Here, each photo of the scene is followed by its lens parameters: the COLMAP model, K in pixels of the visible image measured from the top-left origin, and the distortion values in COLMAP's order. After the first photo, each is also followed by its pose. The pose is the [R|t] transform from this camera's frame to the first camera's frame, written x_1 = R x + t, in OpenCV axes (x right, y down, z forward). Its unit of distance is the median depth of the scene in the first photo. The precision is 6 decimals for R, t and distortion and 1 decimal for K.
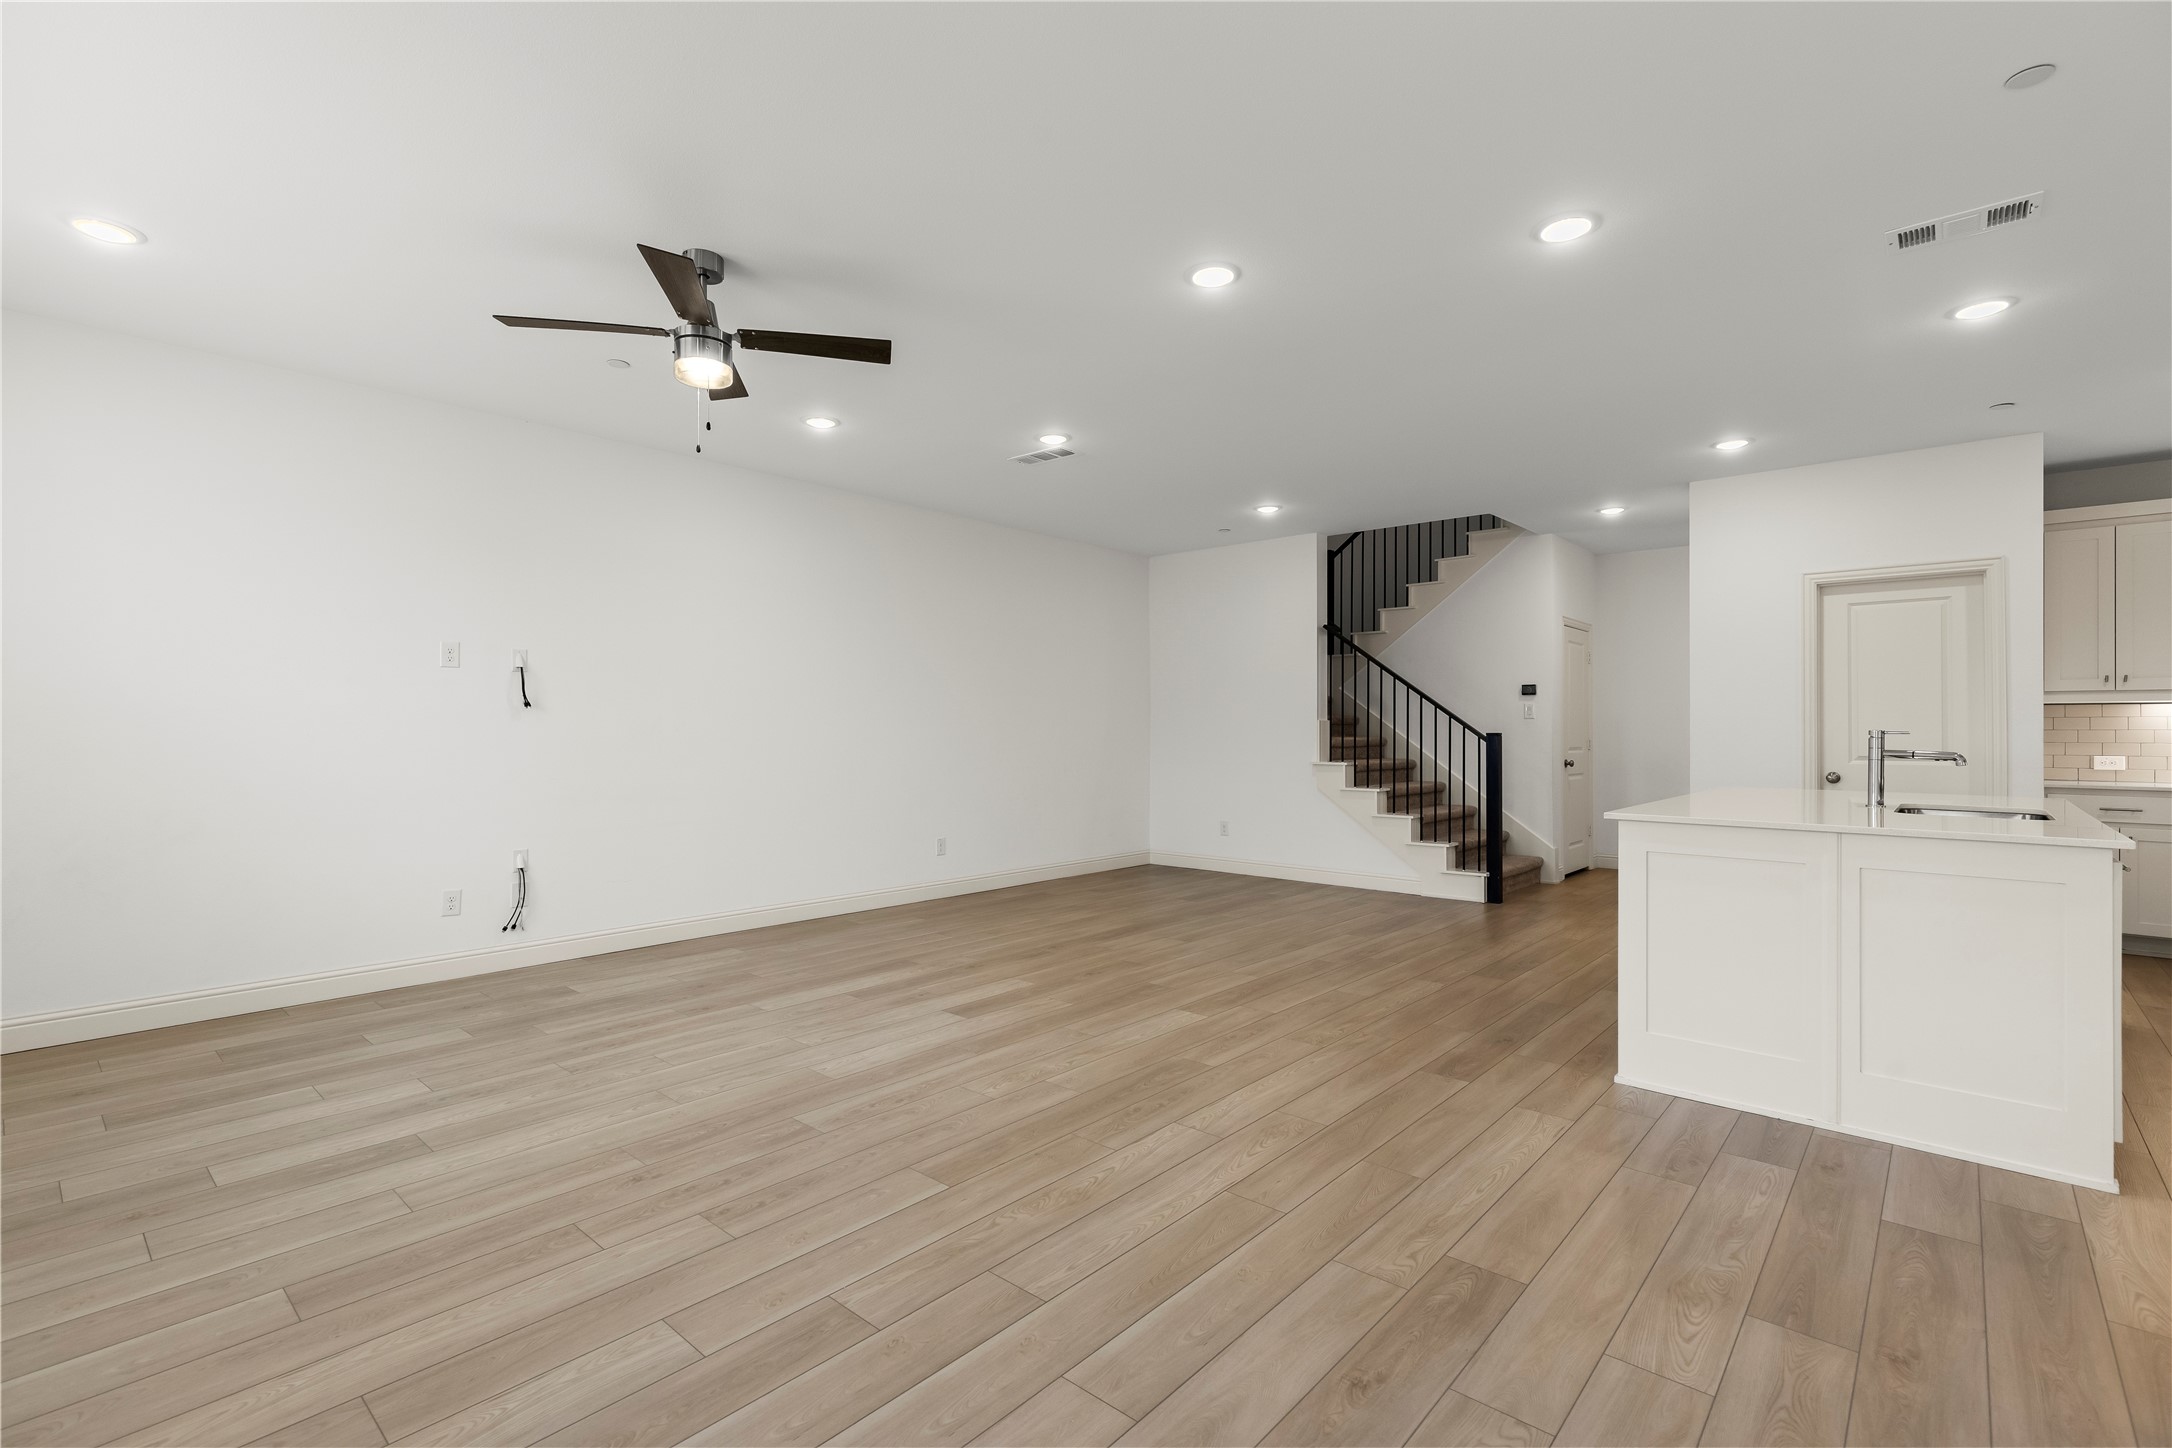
lens RADIAL K [[979.1, 0, 1085.5], [0, 979.1, 725.2], [0, 0, 1]] dist [0.008522, 0.000541]
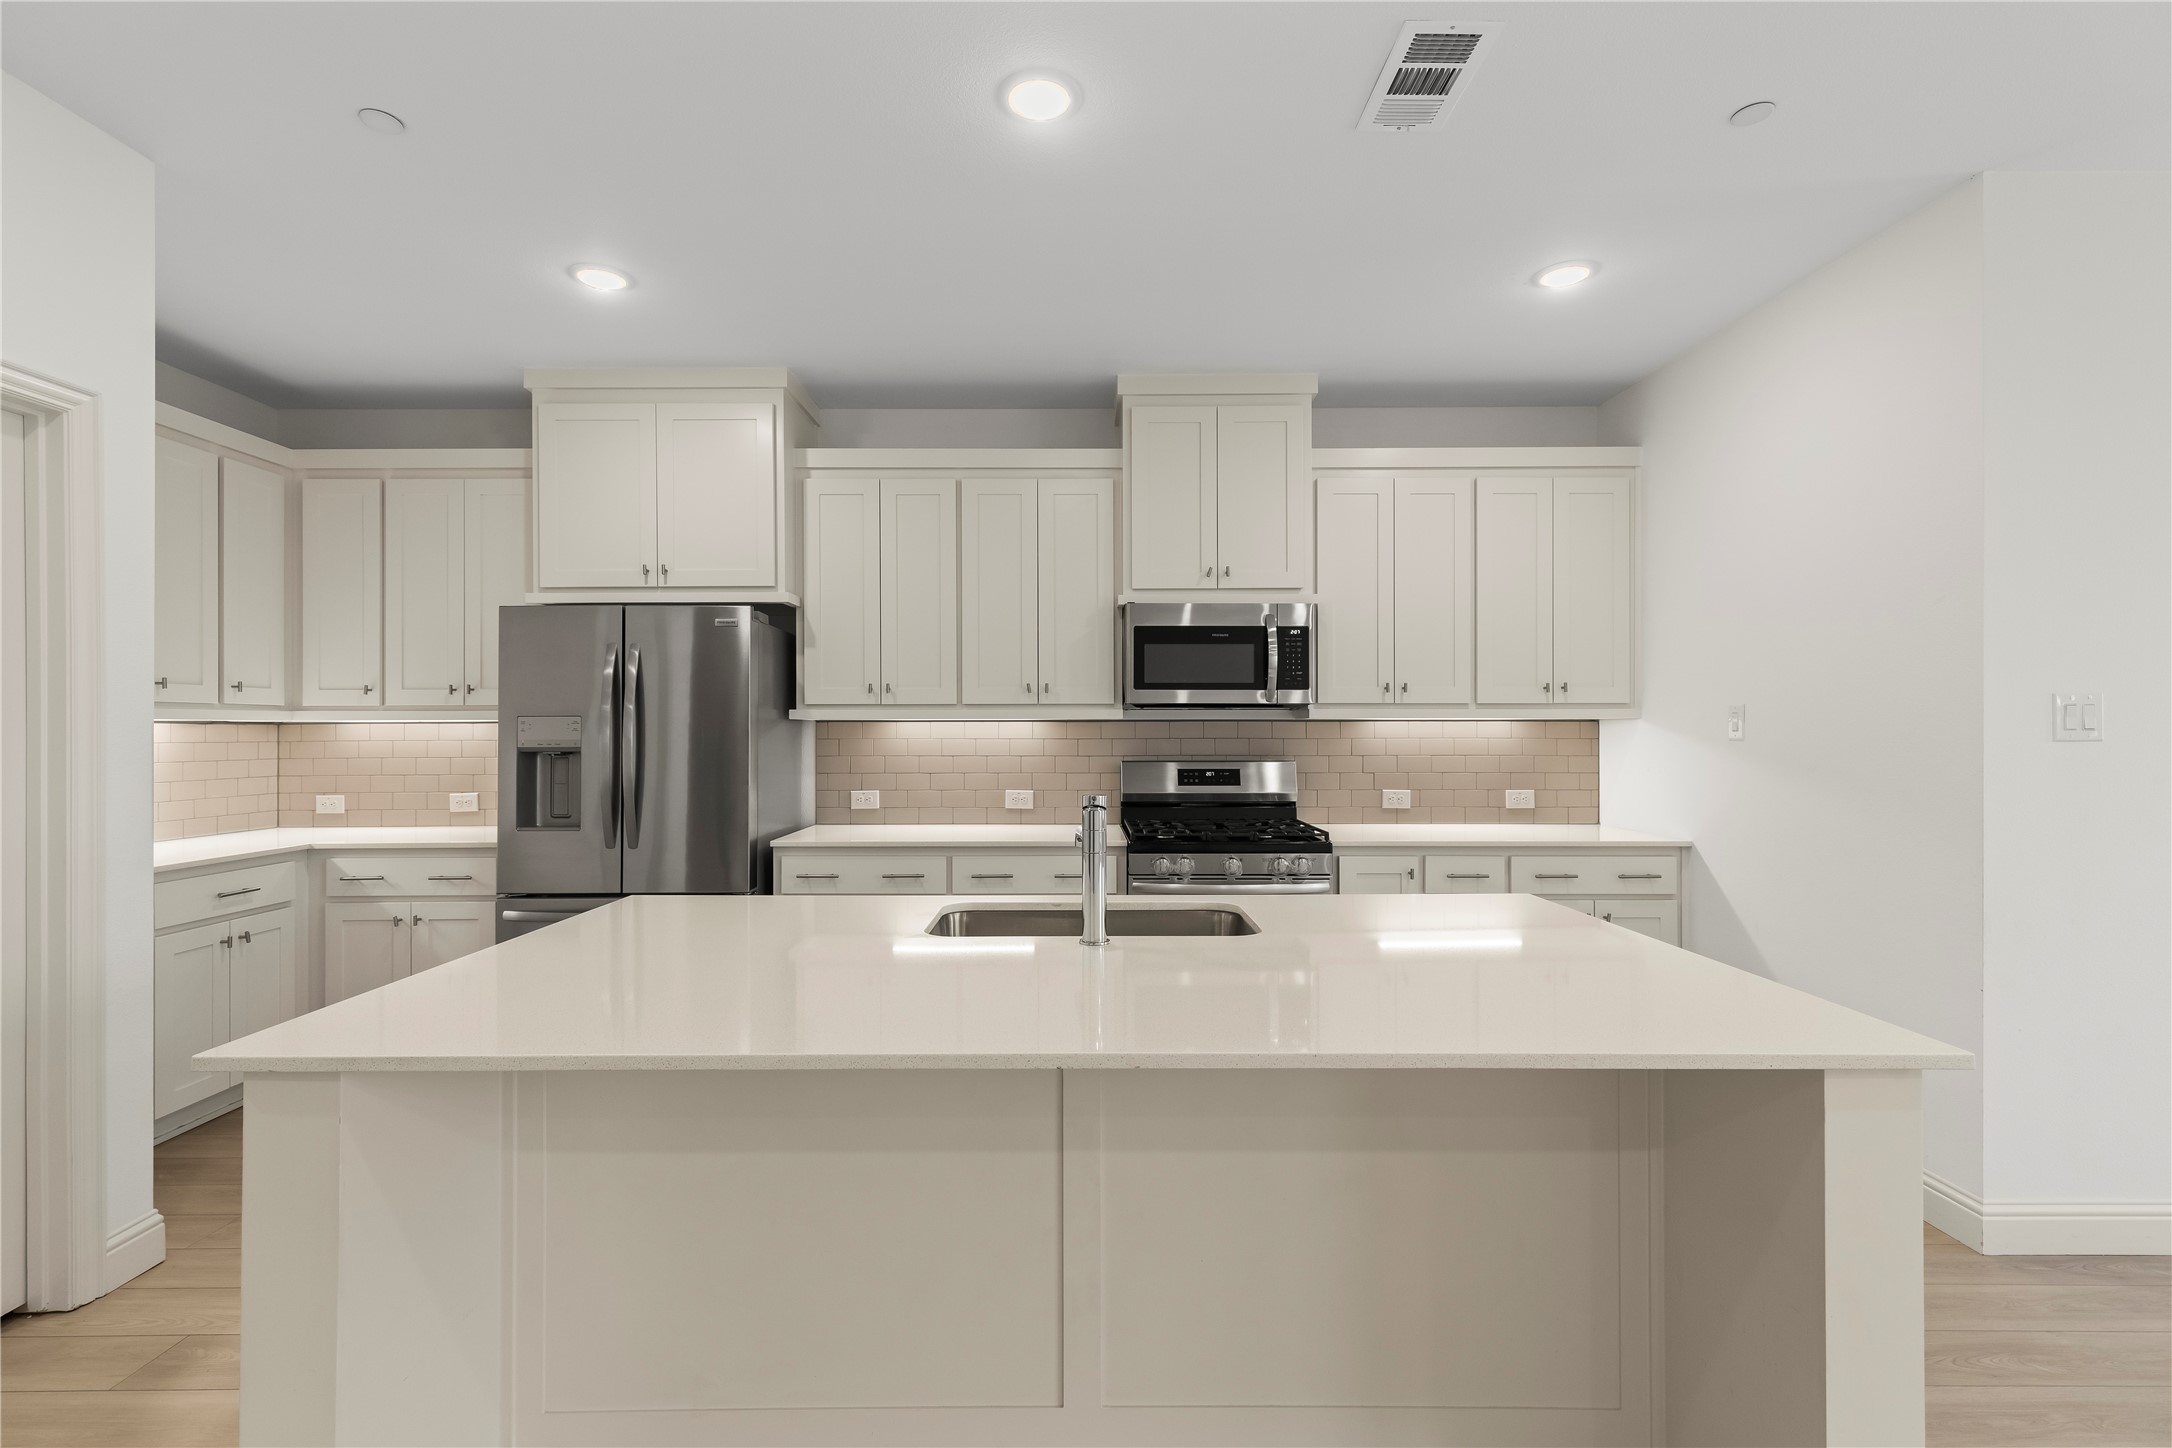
lens RADIAL K [[979.1, 0, 1075.7], [0, 979.1, 727.2], [0, 0, 1]] dist [0.008522, 0.000541]
pose [[-0.666490, -0.000792, 0.745514, 0.404797], [-0.004252, 0.999987, -0.002740, -0.028494], [-0.745502, -0.004996, -0.666484, 1.288935]]
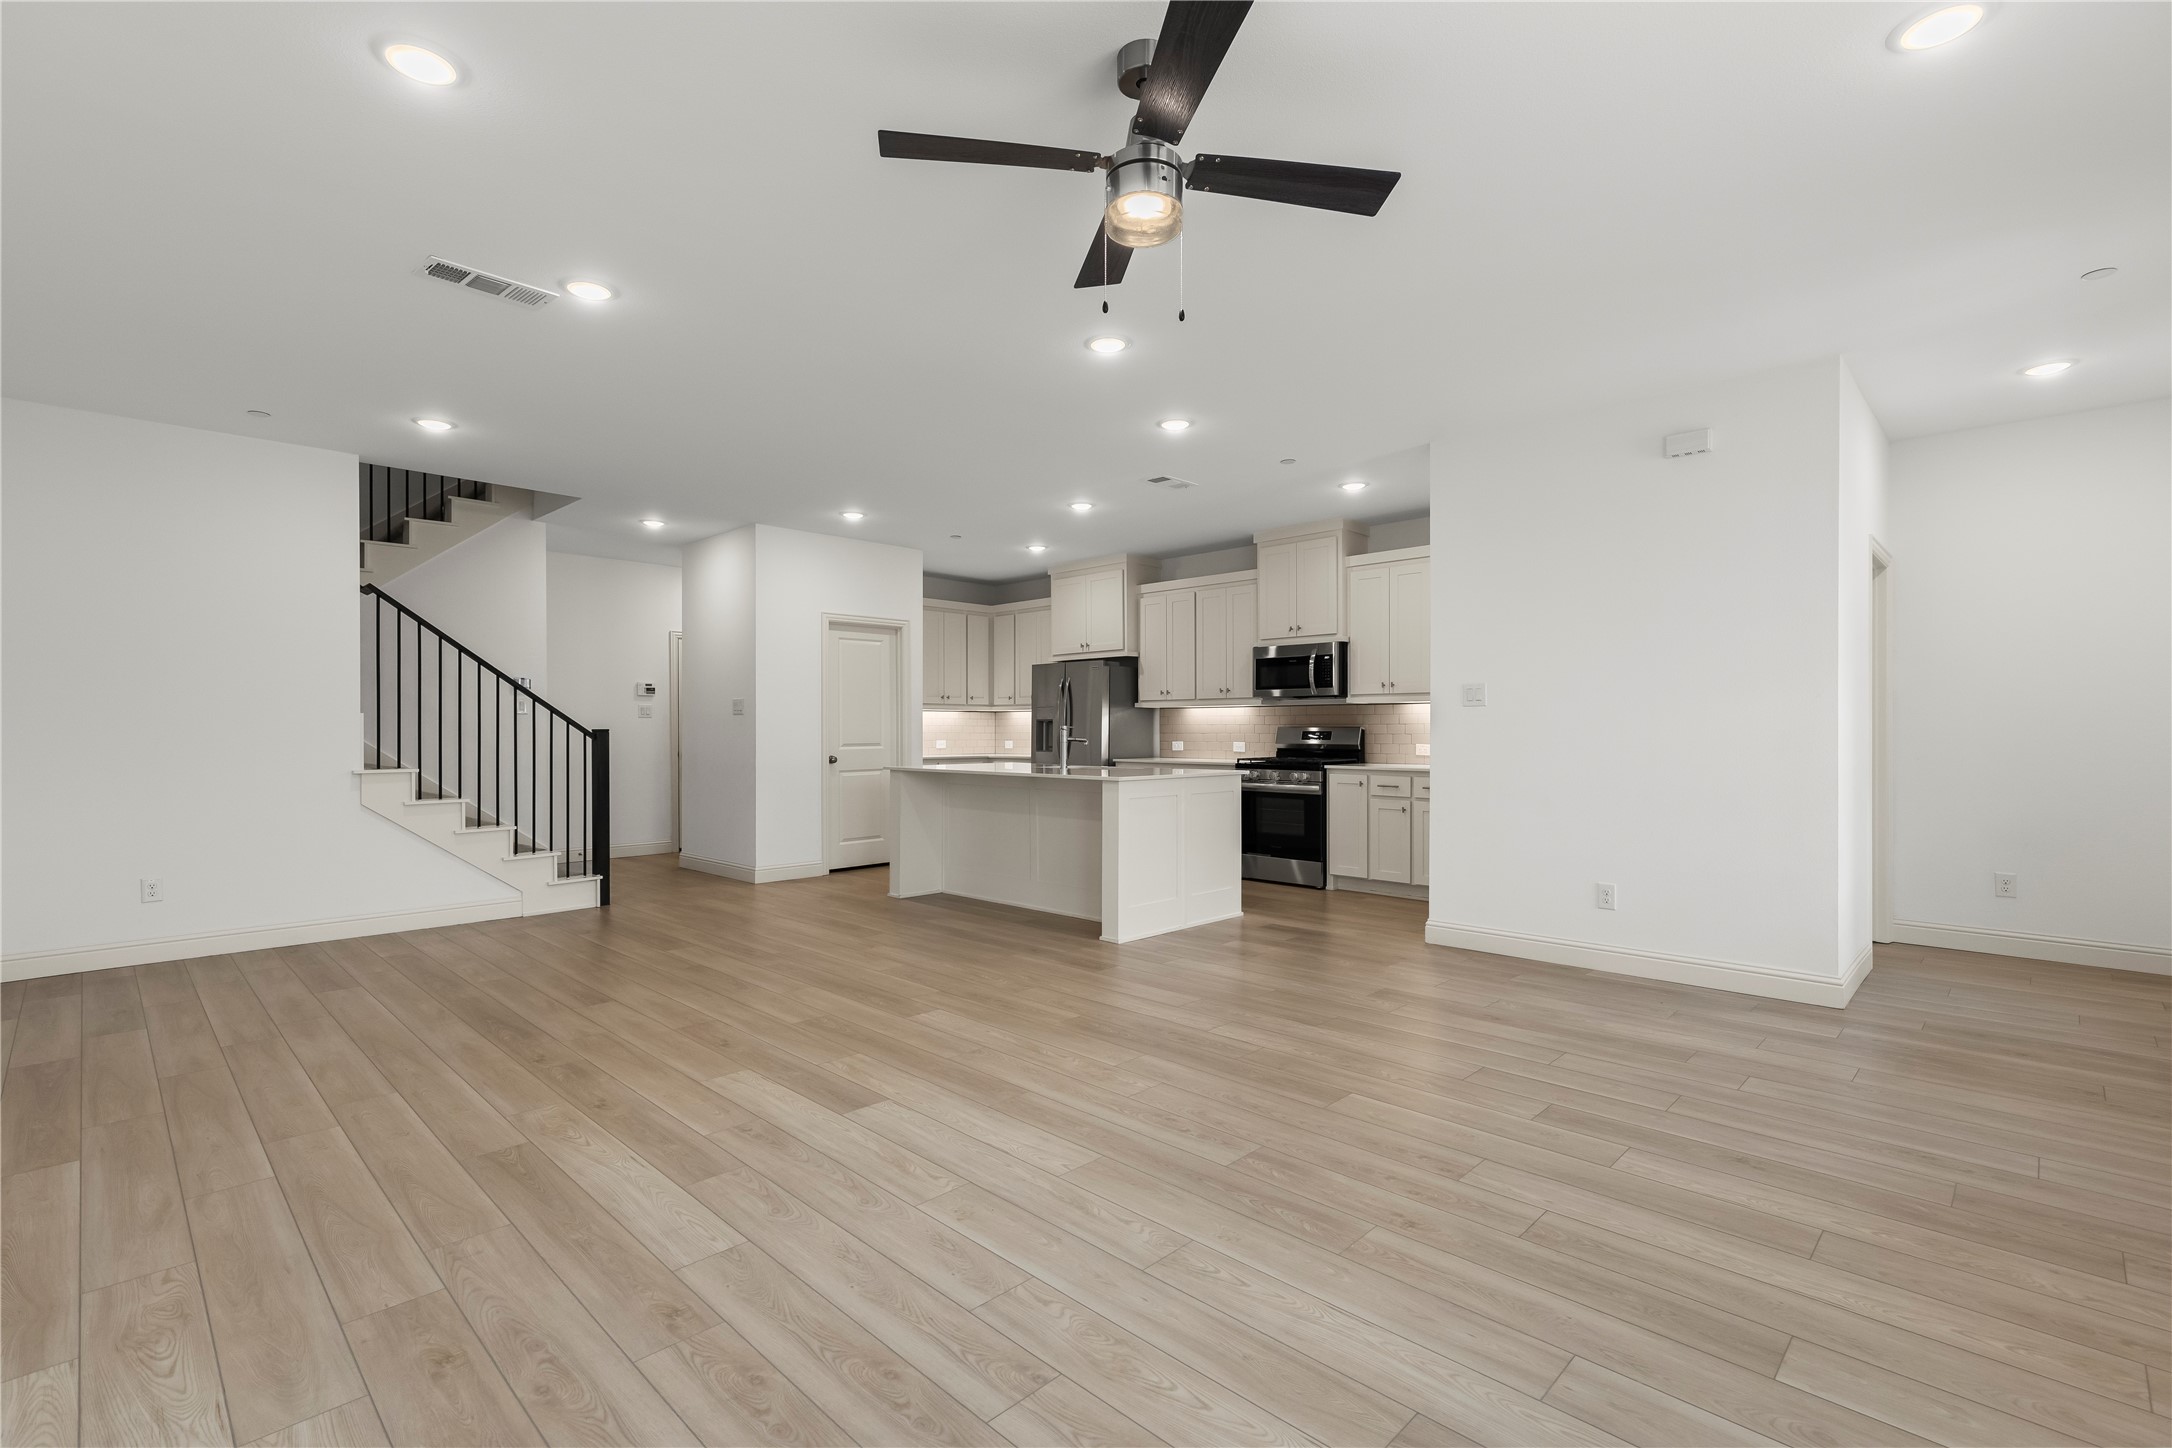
lens RADIAL K [[979.1, 0, 1076.7], [0, 979.1, 729.0], [0, 0, 1]] dist [0.008522, 0.000541]
pose [[0.054078, -0.003197, 0.998532, -0.915607], [-0.003675, 0.999987, 0.003401, 0.004537], [-0.998530, -0.003854, 0.054066, 0.841570]]
